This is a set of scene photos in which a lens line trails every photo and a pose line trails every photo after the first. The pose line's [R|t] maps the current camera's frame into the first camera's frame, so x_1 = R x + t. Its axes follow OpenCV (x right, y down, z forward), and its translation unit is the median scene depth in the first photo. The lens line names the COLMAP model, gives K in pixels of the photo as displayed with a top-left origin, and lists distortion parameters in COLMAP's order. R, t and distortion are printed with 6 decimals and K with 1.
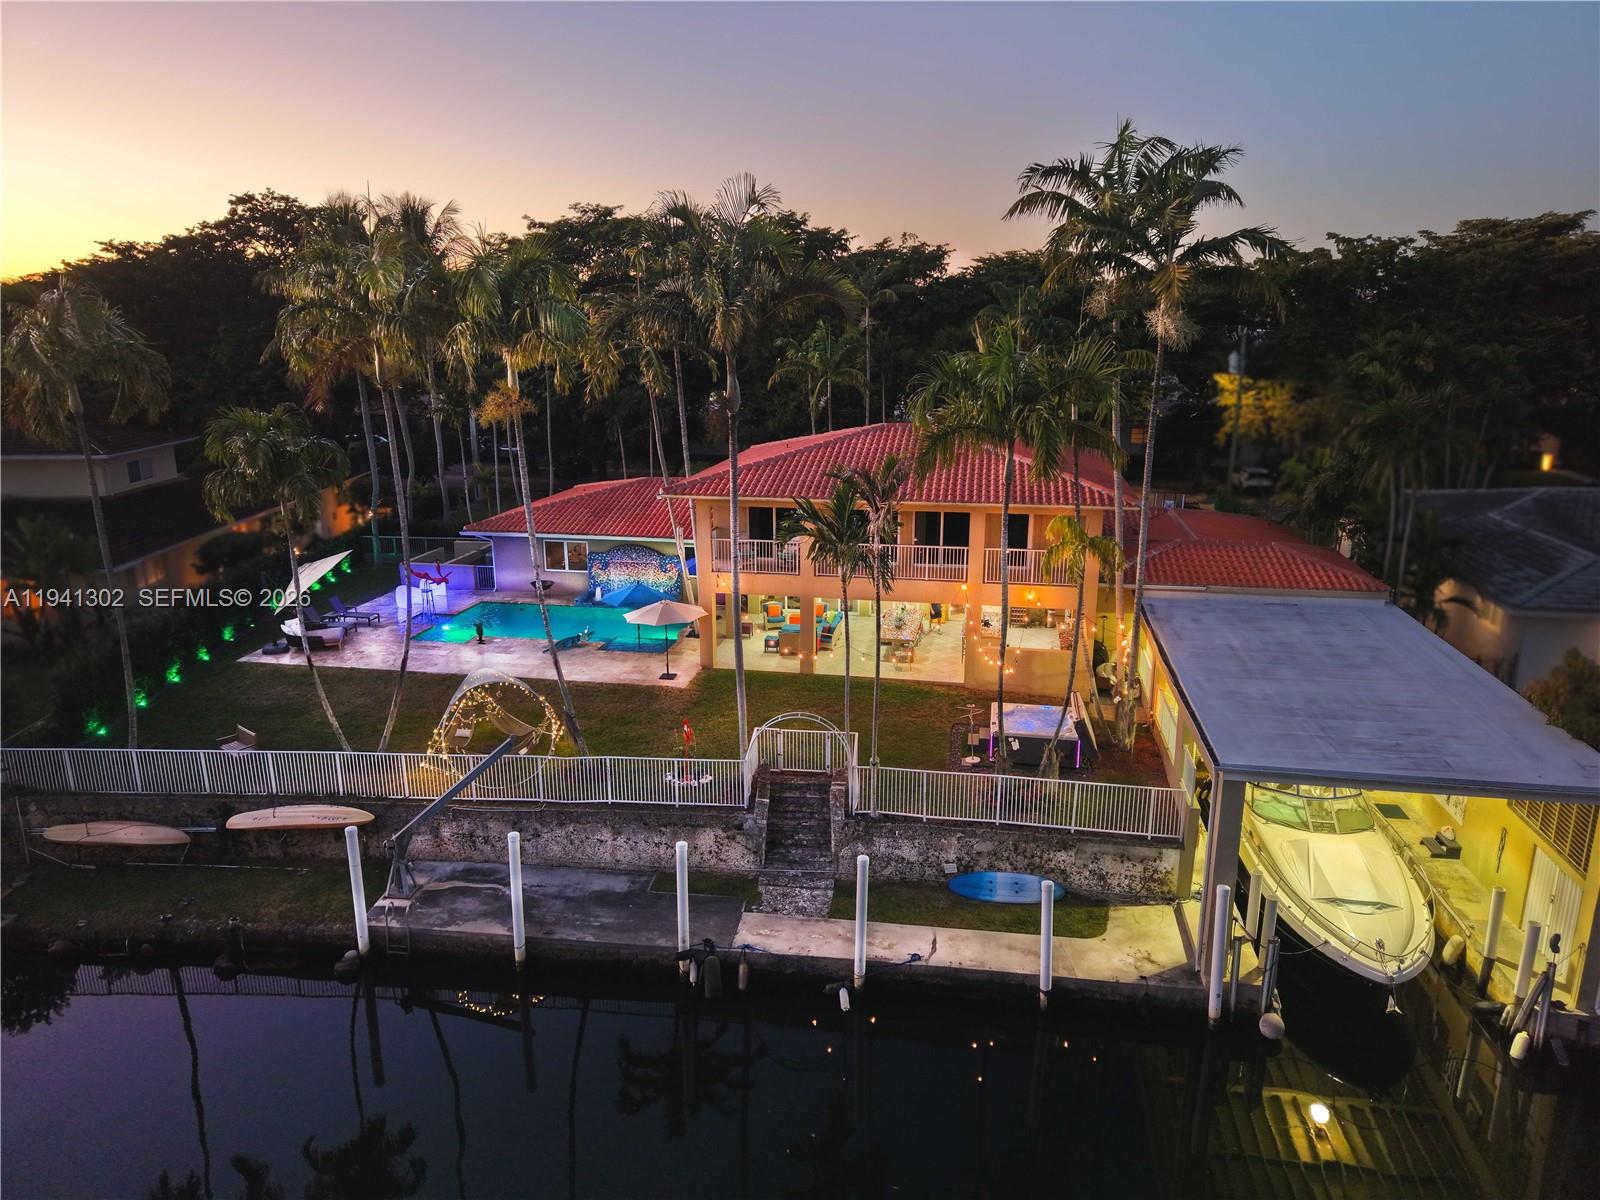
lens RADIAL K [[1066.4, 0, 800.0], [0, 1066.4, 600.0], [0, 0, 1]] dist [0.041914, -0.060689]
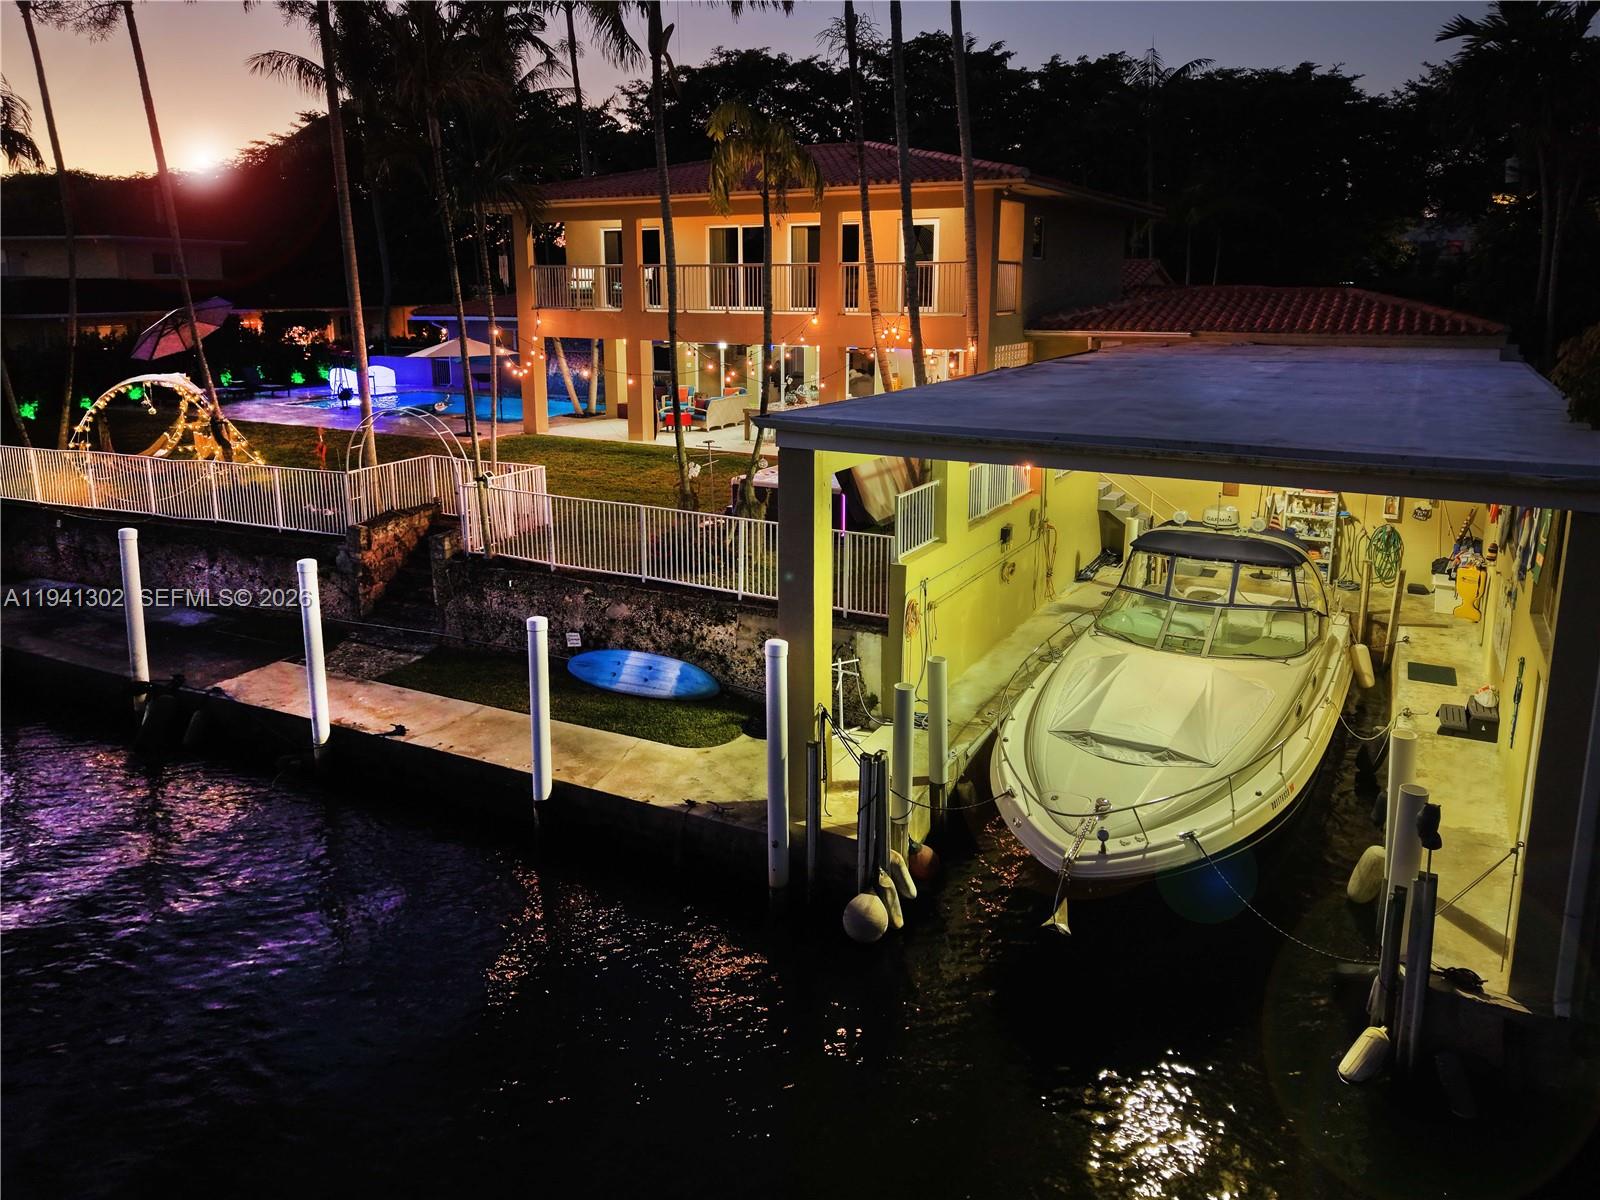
lens RADIAL K [[1095.6, 0, 768.7], [0, 1095.6, 503.1], [0, 0, 1]] dist [0.128696, -0.215528]
pose [[0.942288, 0.062750, -0.328871, 0.461667], [-0.084378, 0.995081, -0.051897, 0.185120], [0.323997, 0.076652, 0.942948, 0.372164]]
